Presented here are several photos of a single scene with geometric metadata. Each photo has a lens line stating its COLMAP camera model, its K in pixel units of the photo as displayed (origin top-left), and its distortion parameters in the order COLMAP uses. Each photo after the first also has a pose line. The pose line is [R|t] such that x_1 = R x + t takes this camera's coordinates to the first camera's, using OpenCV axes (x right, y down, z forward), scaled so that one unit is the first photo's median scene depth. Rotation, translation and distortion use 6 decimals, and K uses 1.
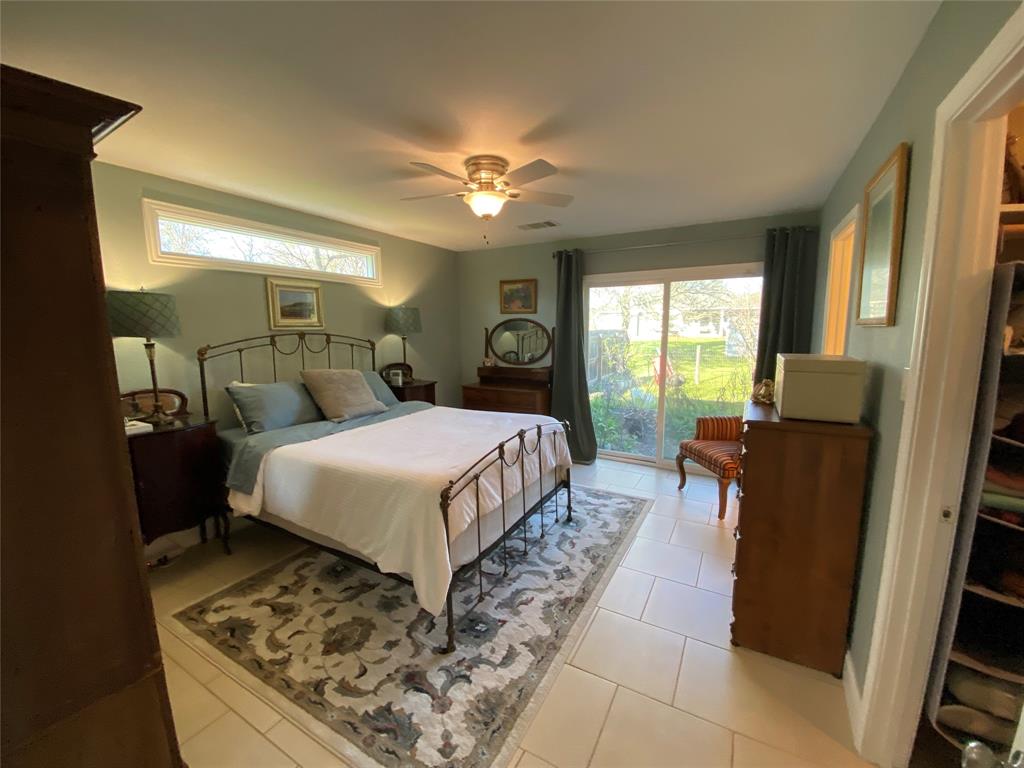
lens RADIAL K [[411.6, 0, 509.6], [0, 411.6, 385.3], [0, 0, 1]] dist [0.030791, -0.026489]
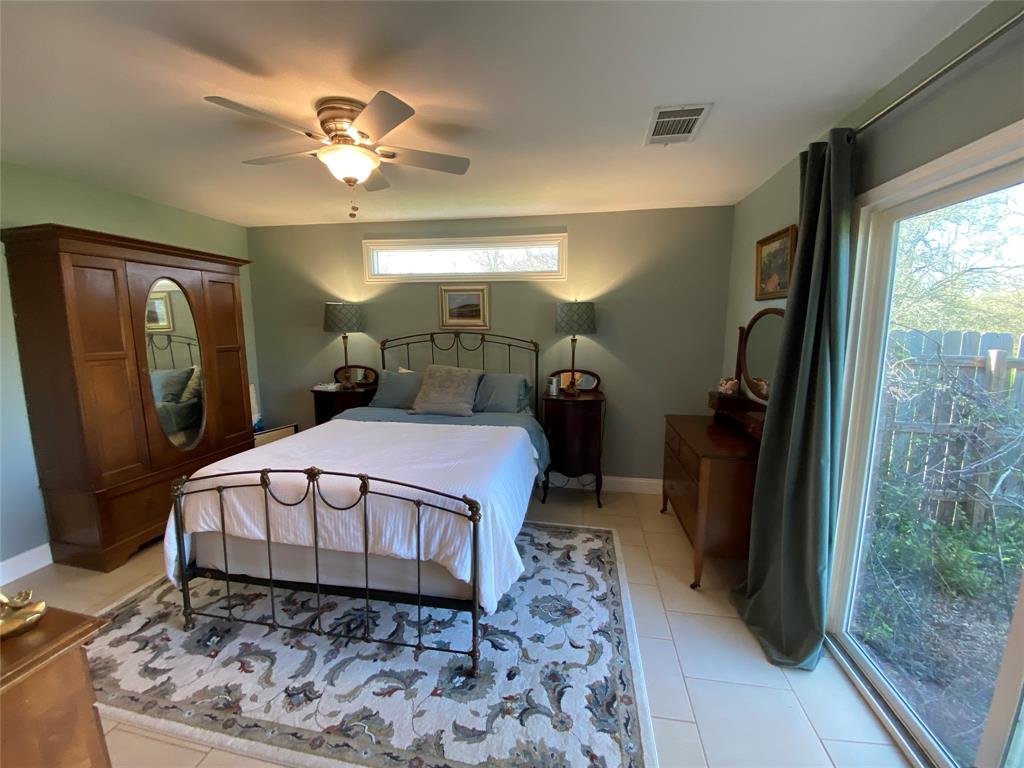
lens RADIAL K [[411.6, 0, 509.6], [0, 411.6, 385.3], [0, 0, 1]] dist [0.030791, -0.026489]
pose [[0.332033, 0.139933, -0.932831, 0.781483], [-0.132008, 0.986096, 0.100937, -0.151422], [0.933985, 0.089626, 0.345889, 1.009621]]
